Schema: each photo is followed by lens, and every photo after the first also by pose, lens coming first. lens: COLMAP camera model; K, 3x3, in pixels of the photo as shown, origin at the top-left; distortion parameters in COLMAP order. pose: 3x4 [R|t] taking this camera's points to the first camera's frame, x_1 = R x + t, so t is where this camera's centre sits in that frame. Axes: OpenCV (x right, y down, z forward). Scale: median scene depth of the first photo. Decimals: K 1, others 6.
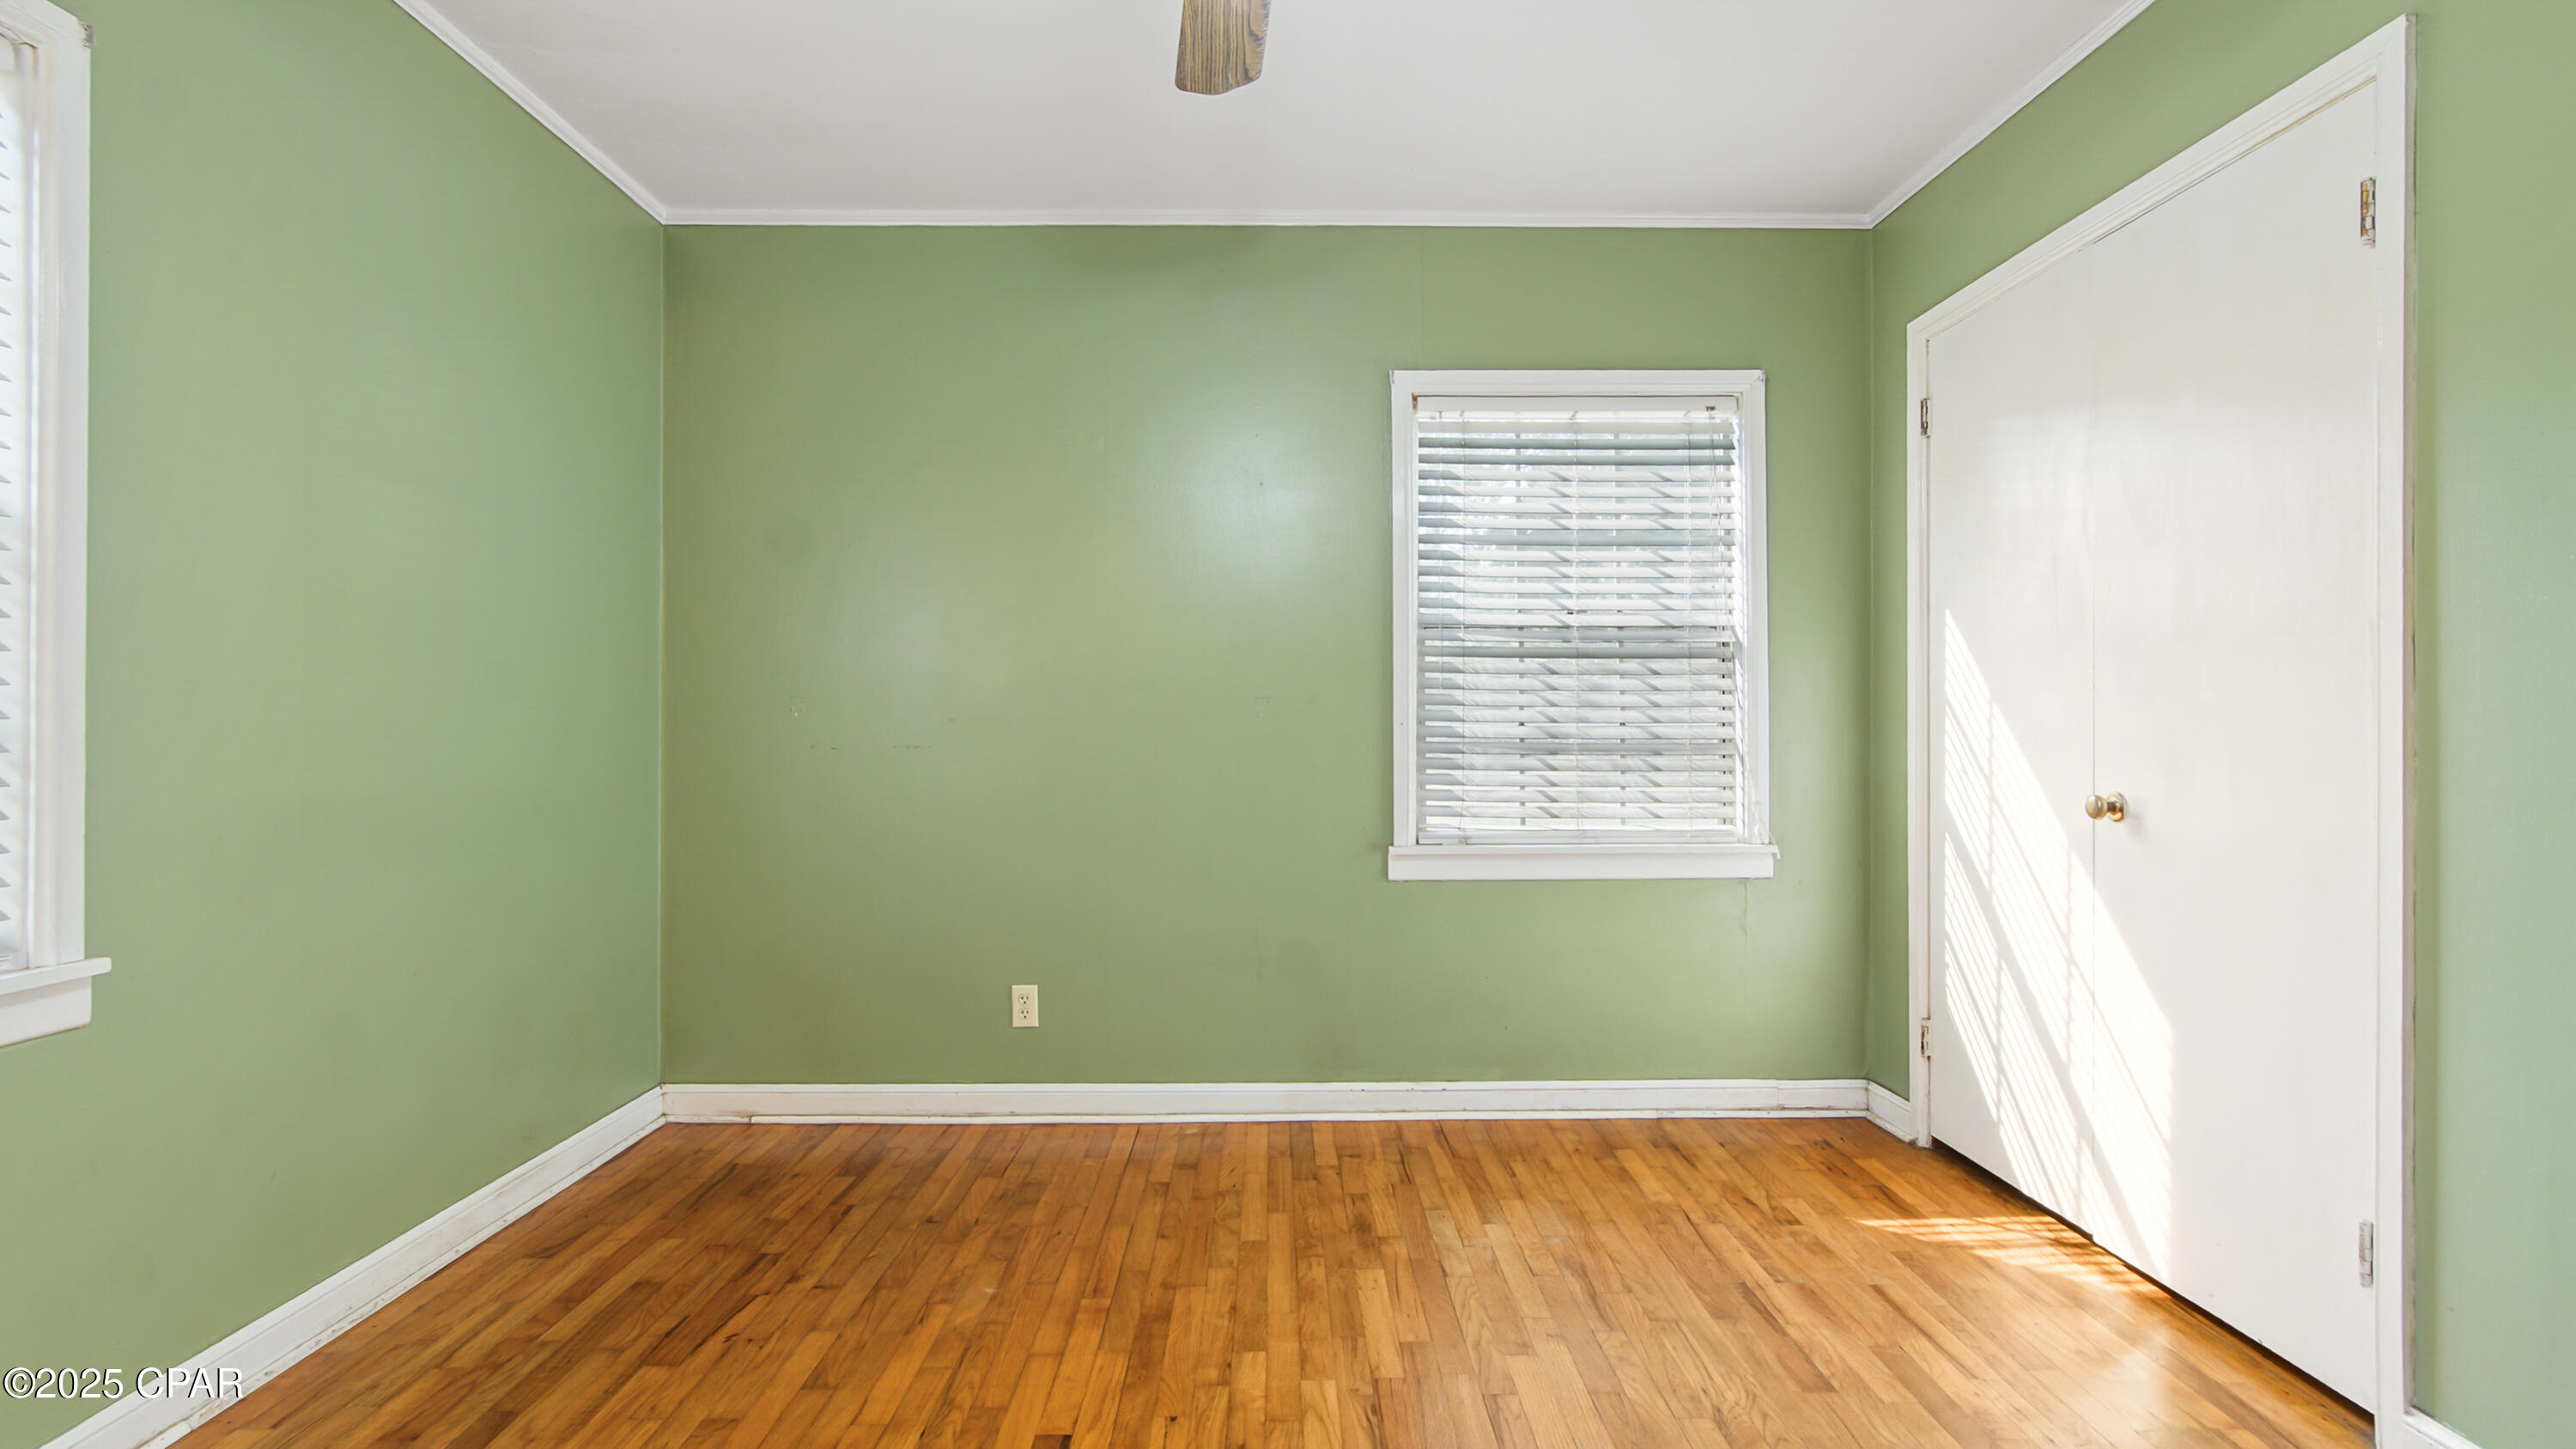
lens RADIAL K [[1197.7, 0, 1288.0], [0, 1197.7, 724.5], [0, 0, 1]] dist [-0.003466, -0.000382]
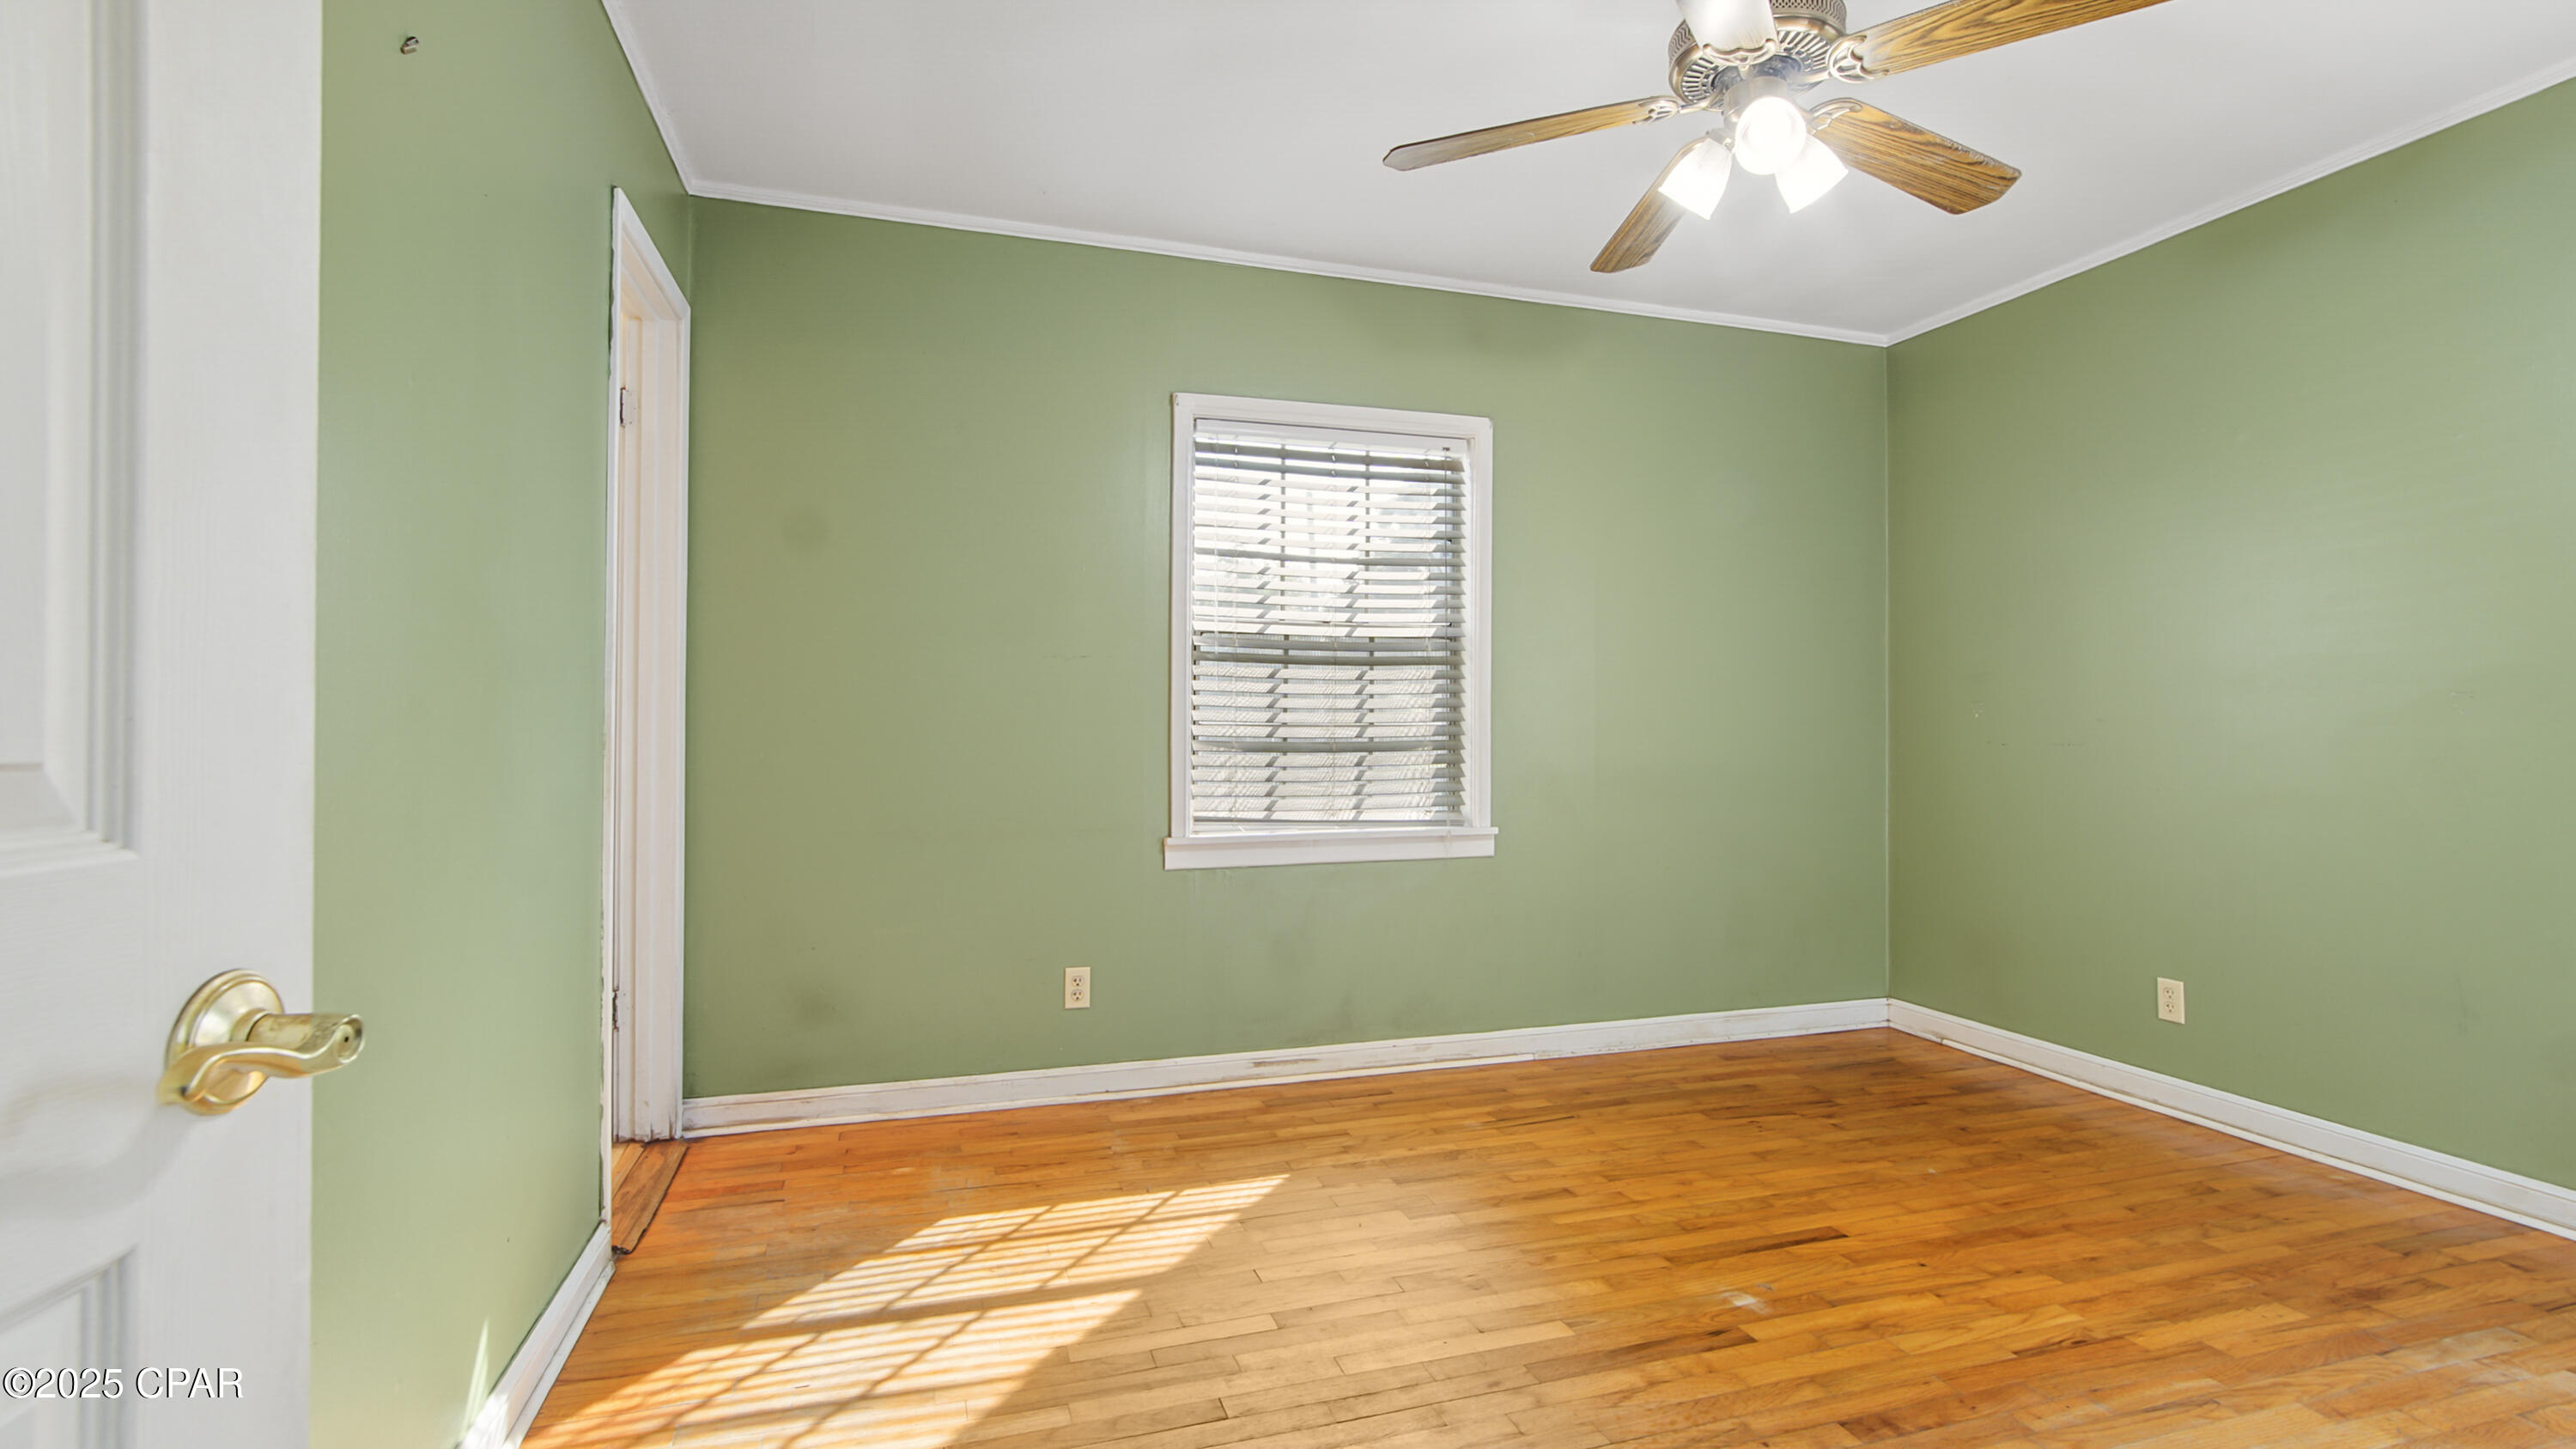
lens RADIAL K [[1160.4, 0, 1277.6], [0, 1160.4, 710.6], [0, 0, 1]] dist [-0.001325, 0.000905]
pose [[0.278717, -0.015694, -0.960245, 0.782224], [-0.001721, 0.999857, -0.016841, 0.011409], [0.960372, 0.006346, 0.278650, -0.004237]]
